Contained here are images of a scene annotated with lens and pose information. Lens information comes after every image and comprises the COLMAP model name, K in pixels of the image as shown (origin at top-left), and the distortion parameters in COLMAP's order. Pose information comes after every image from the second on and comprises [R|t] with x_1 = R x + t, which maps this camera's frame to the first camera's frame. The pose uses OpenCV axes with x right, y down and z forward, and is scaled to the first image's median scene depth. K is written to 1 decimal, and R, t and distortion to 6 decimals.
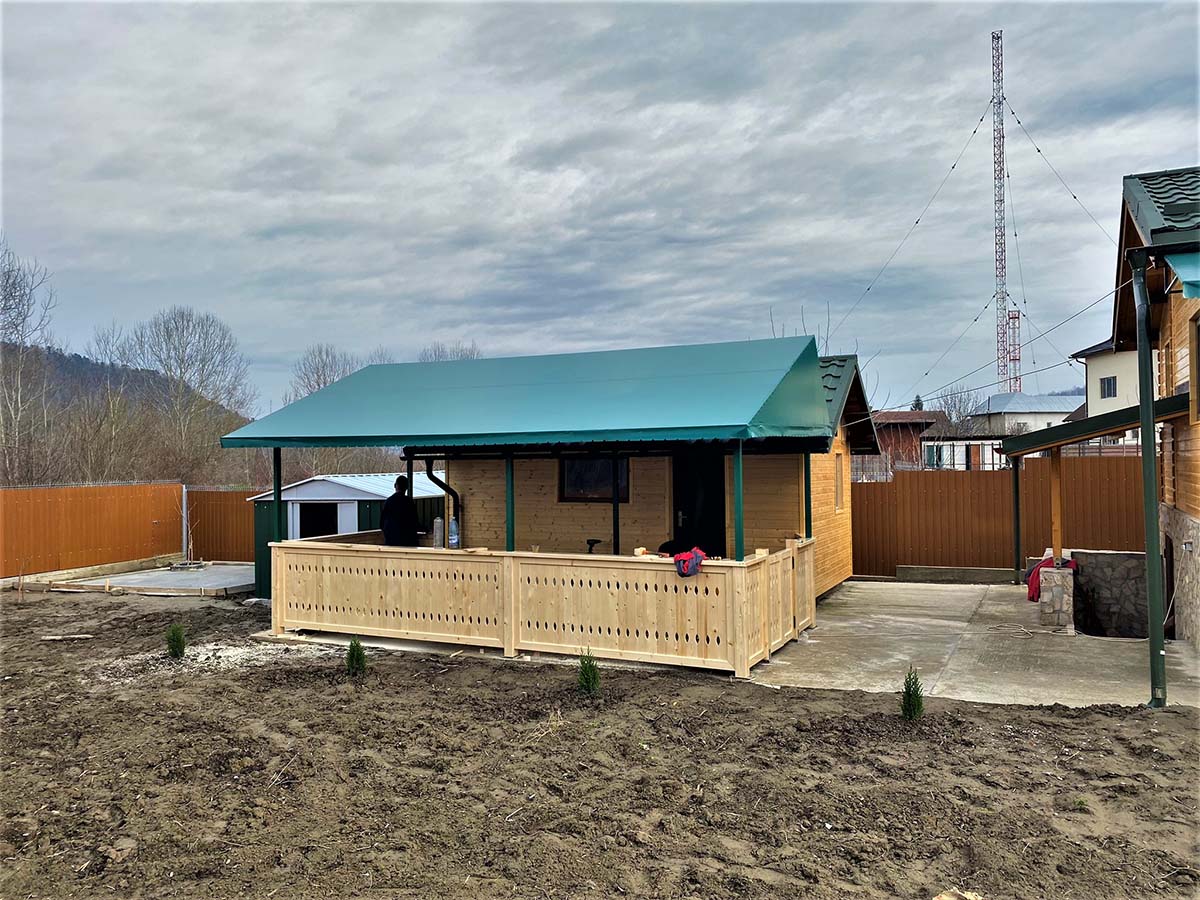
lens RADIAL K [[915.4, 0, 608.7], [0, 915.4, 448.4], [0, 0, 1]] dist [0.028907, -0.006000]
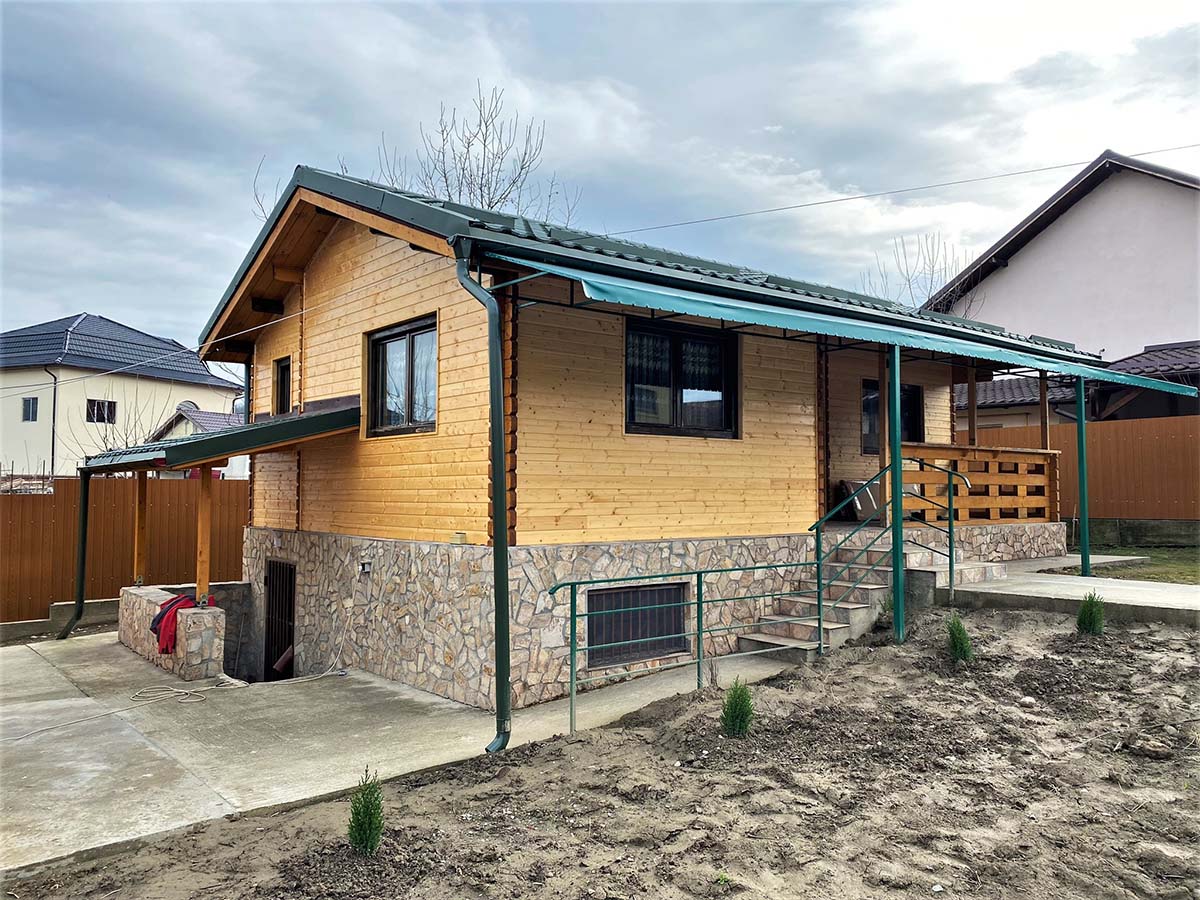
lens RADIAL K [[915.4, 0, 608.7], [0, 915.4, 448.4], [0, 0, 1]] dist [0.028907, -0.006000]
pose [[0.408284, 0.056461, 0.911107, -0.208320], [-0.019856, 0.998399, -0.052973, 0.044541], [-0.912639, 0.003537, 0.408751, 0.593684]]
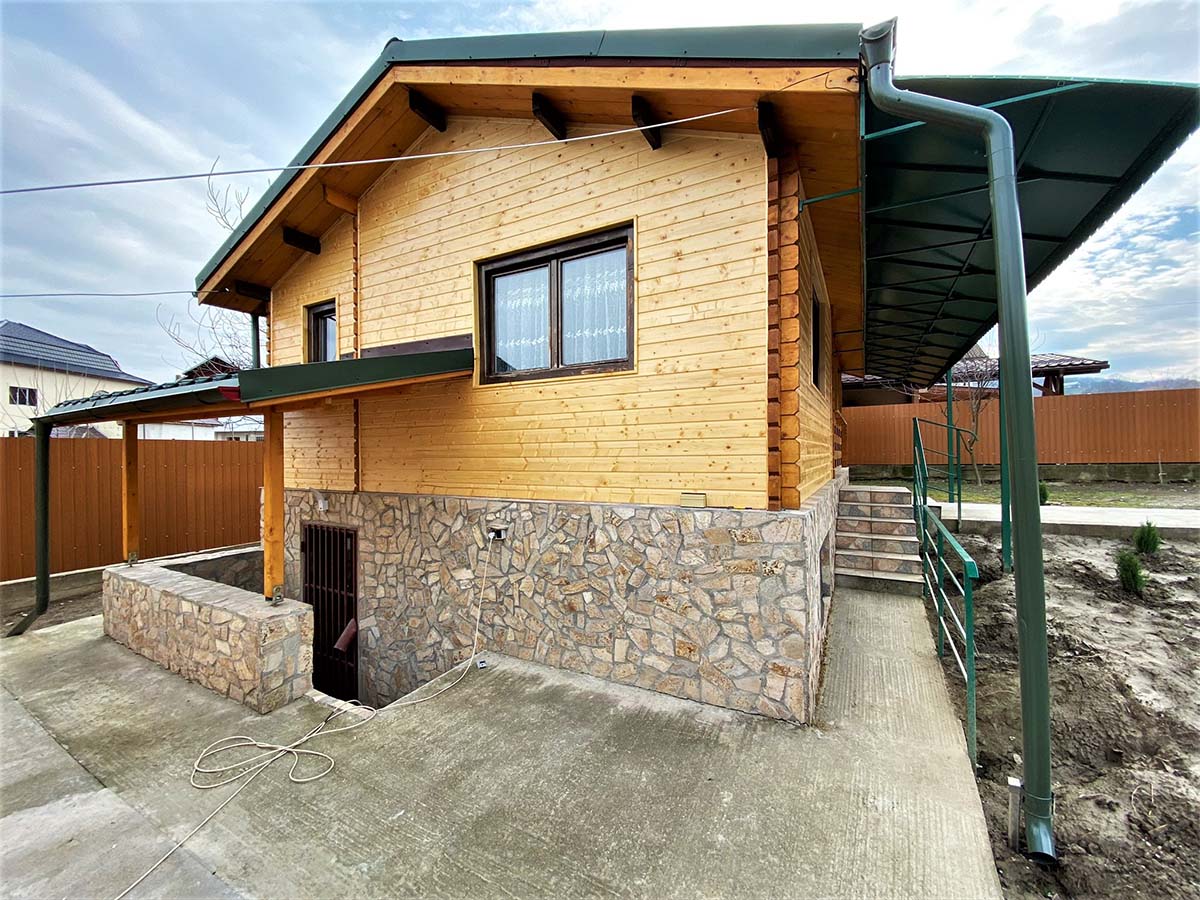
lens RADIAL K [[484.2, 0, 600.3], [0, 484.2, 452.8], [0, 0, 1]] dist [0.035350, -0.027985]
pose [[0.044194, 0.014720, 0.998915, 0.313813], [-0.006942, 0.999872, -0.014427, 0.061875], [-0.998999, -0.006297, 0.044291, 1.368175]]
